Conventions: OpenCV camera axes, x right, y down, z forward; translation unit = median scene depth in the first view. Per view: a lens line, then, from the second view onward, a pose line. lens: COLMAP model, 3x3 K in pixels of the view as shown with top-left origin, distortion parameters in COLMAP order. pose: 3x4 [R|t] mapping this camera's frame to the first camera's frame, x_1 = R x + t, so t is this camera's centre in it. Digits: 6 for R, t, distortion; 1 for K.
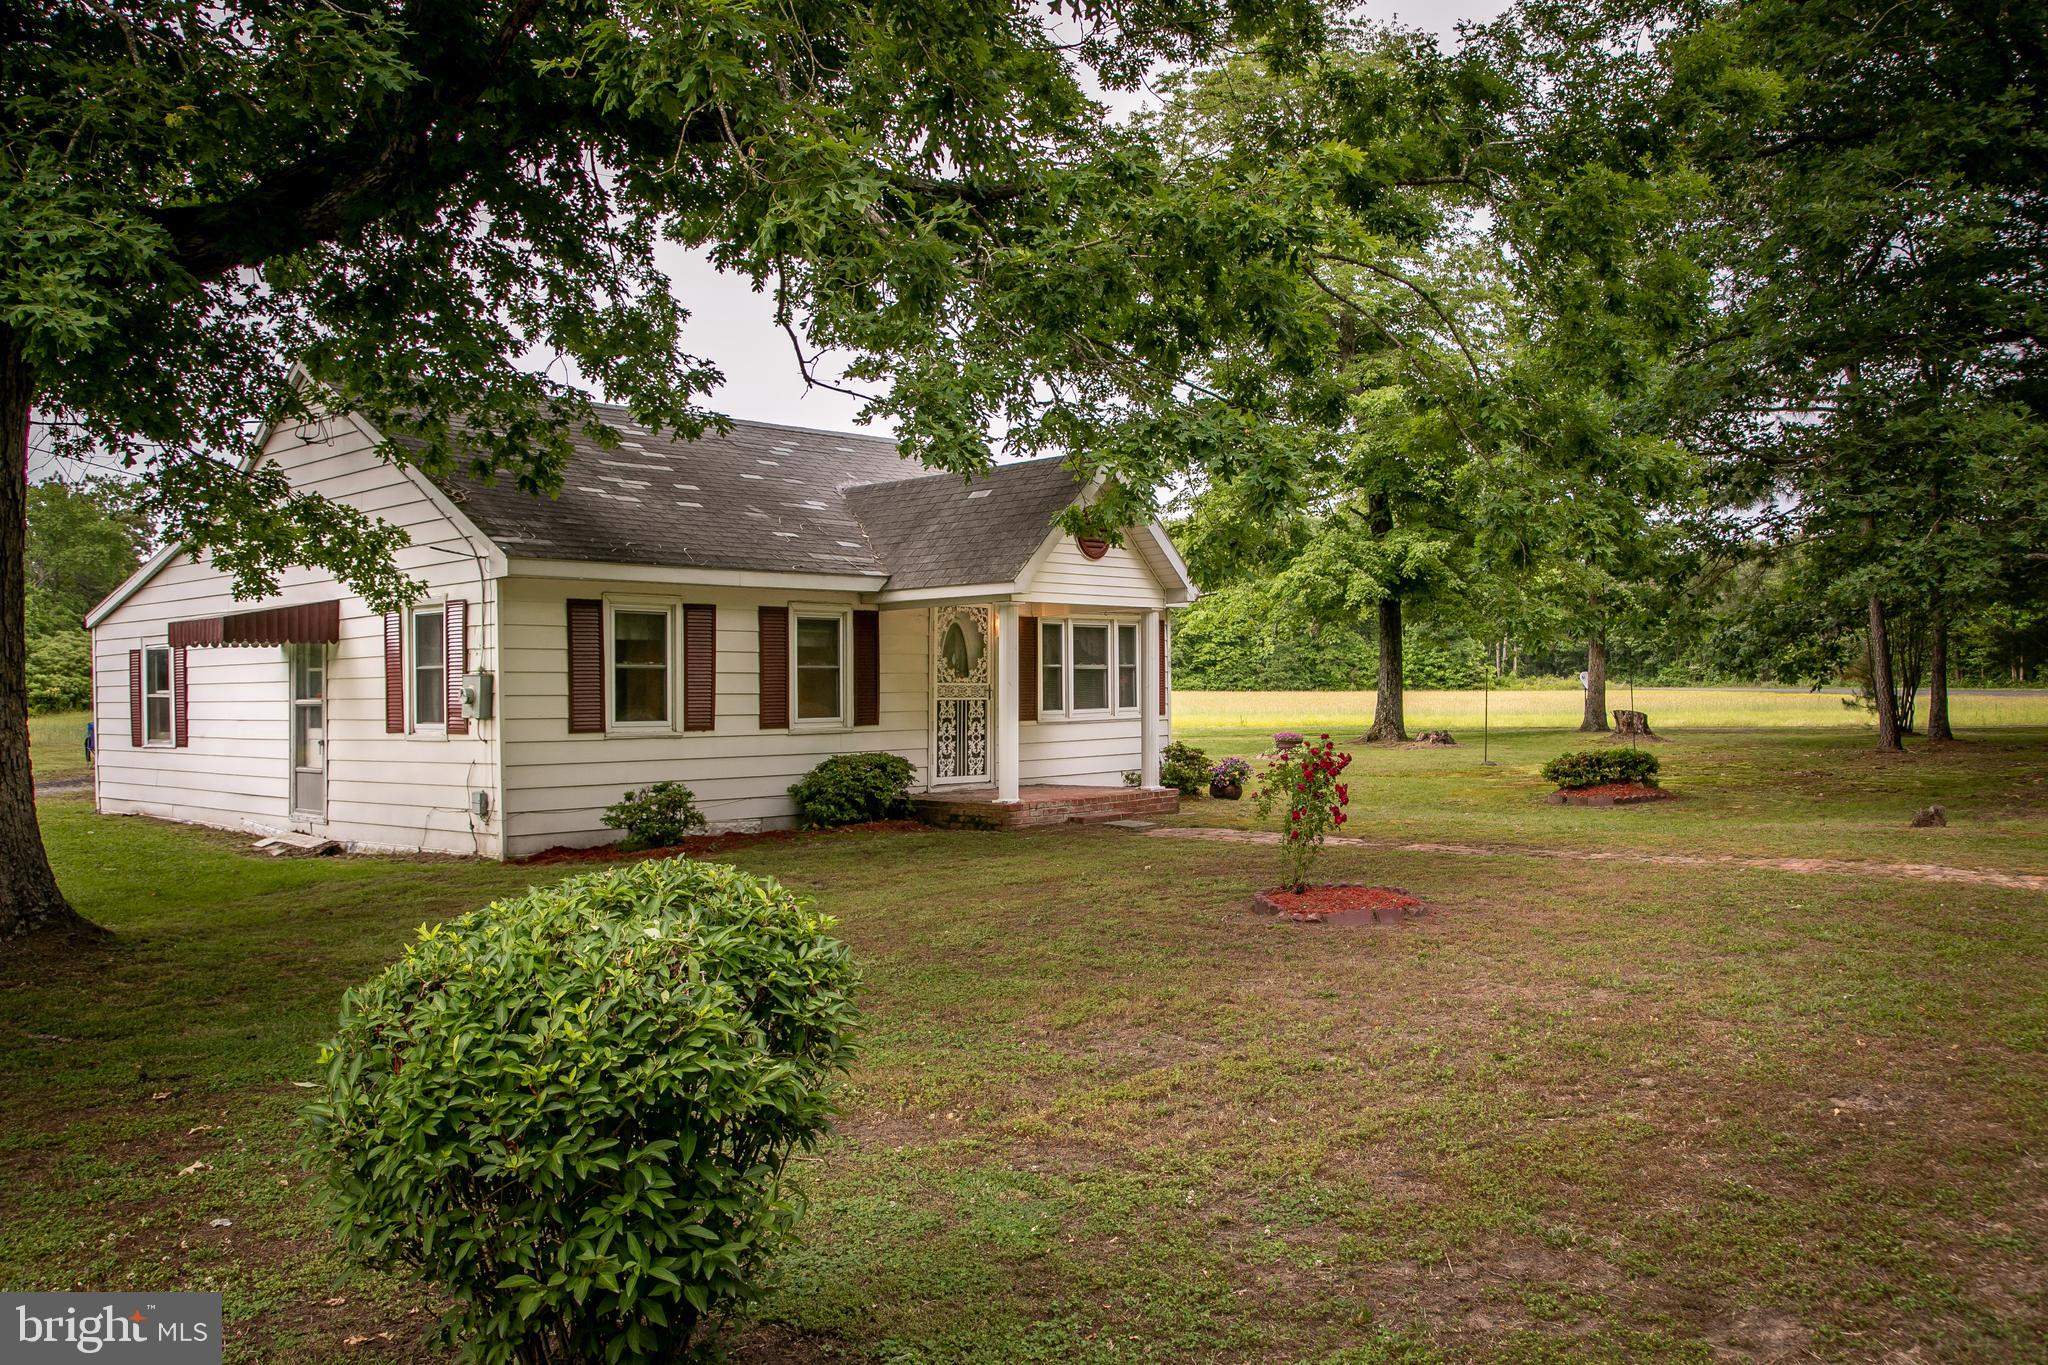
lens RADIAL K [[1640.0, 0, 1024.0], [0, 1640.0, 682.5], [0, 0, 1]] dist [-0.005416, 0.001033]
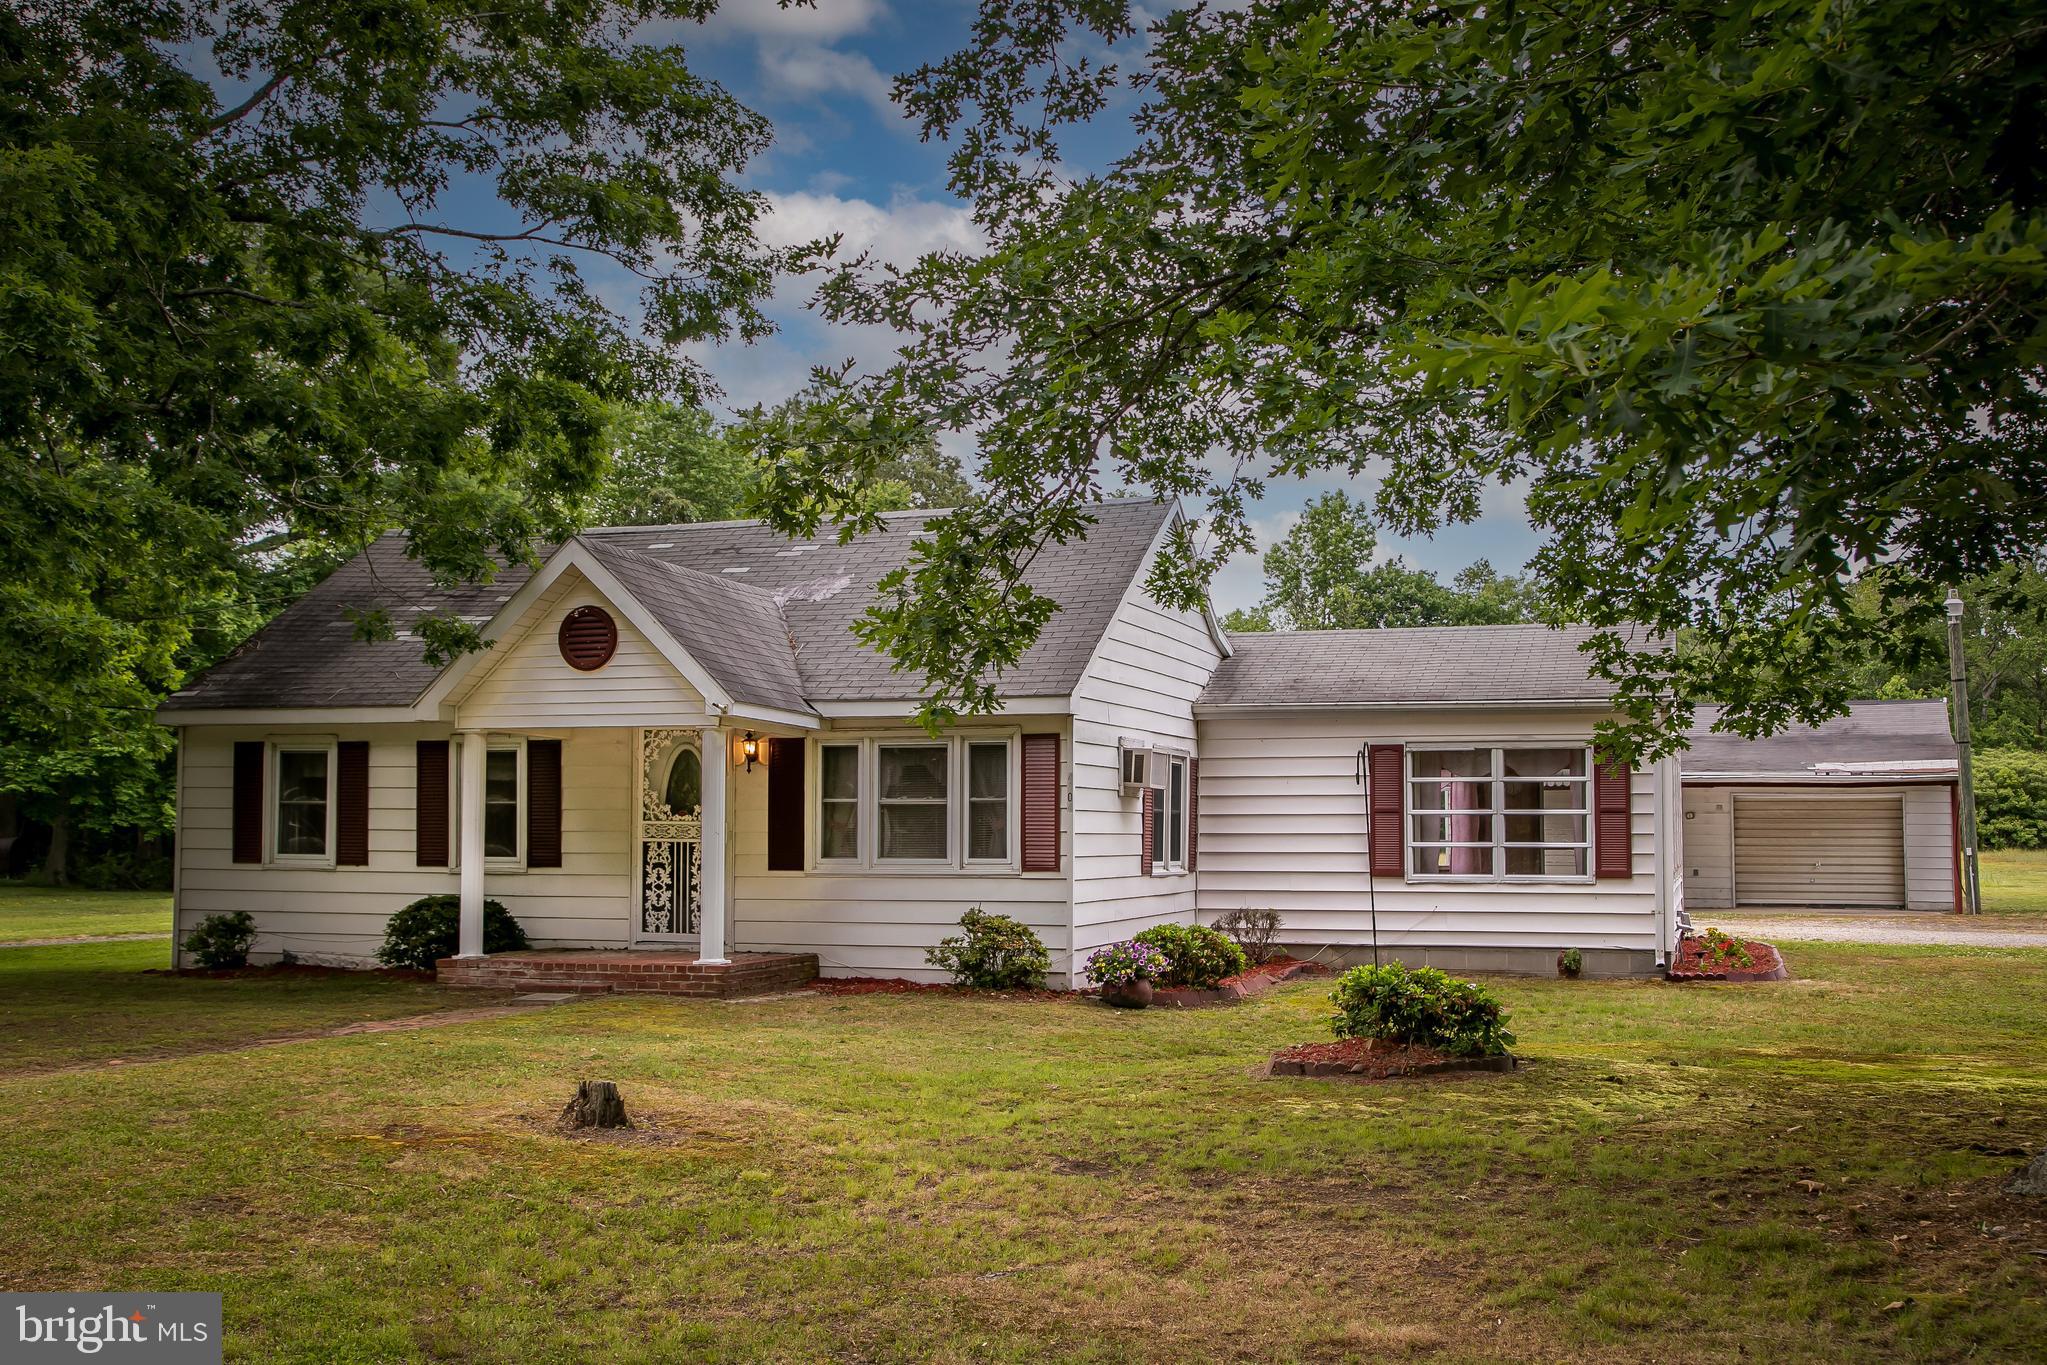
lens RADIAL K [[2146.1, 0, 1024.9], [0, 2146.1, 694.3], [0, 0, 1]] dist [-0.003489, 0.158150]
pose [[0.422304, -0.044767, -0.905348, 1.125121], [-0.005635, 0.998631, -0.052008, -0.009282], [0.906437, 0.027065, 0.421474, 0.761050]]
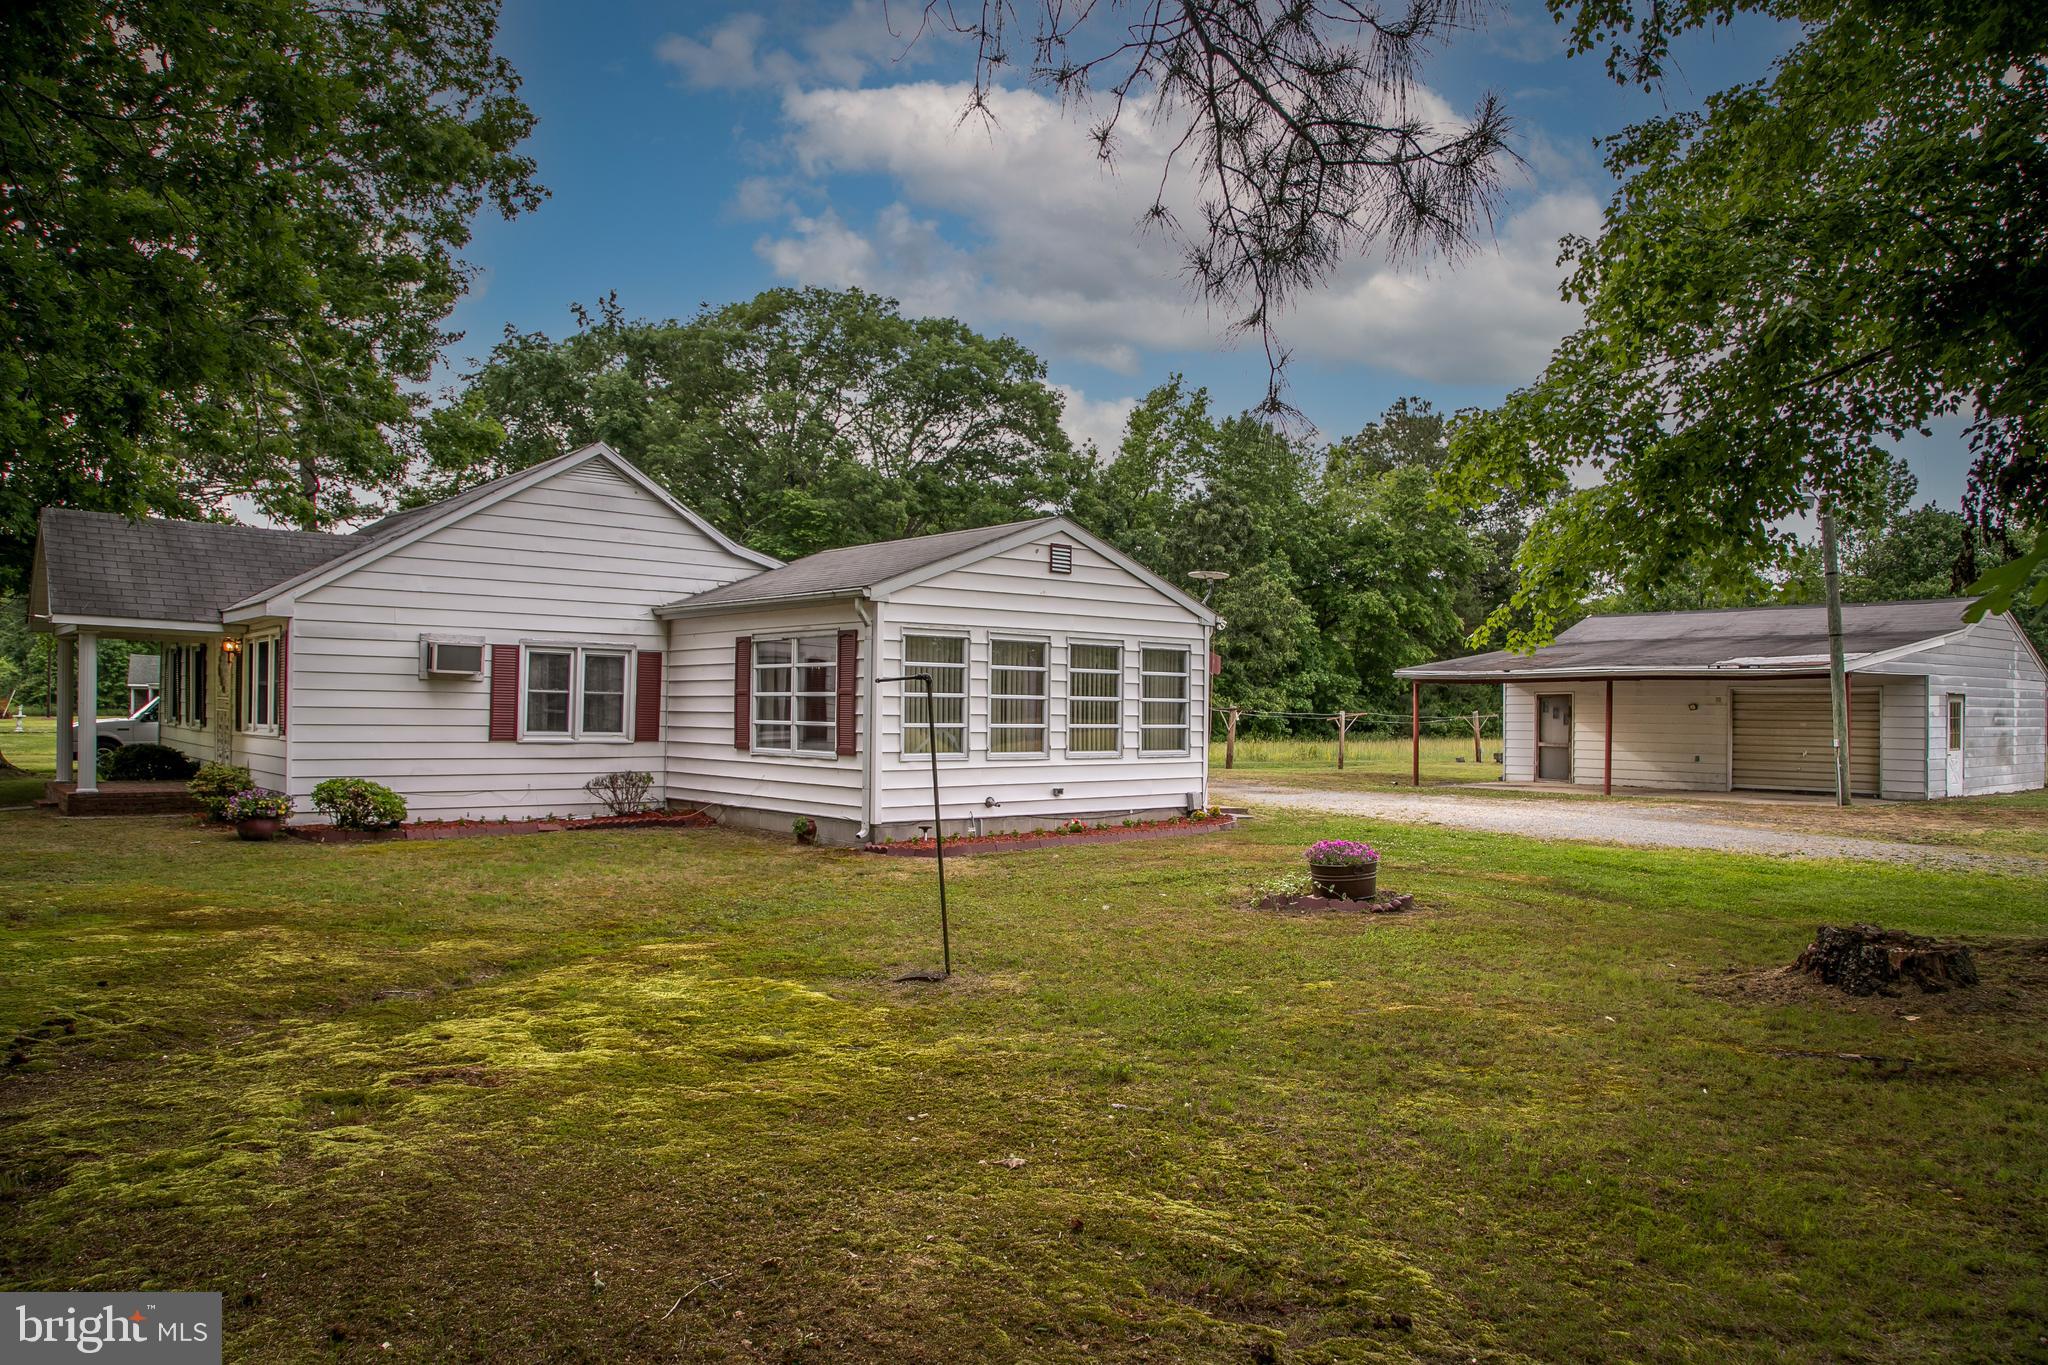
lens RADIAL K [[1388.5, 0, 1047.0], [0, 1388.5, 699.9], [0, 0, 1]] dist [-0.117546, 0.073259]
pose [[-0.095121, 0.002263, -0.995463, 0.984753], [-0.011185, 0.999932, 0.003342, -0.008629], [0.995403, 0.011453, -0.095089, 1.873067]]
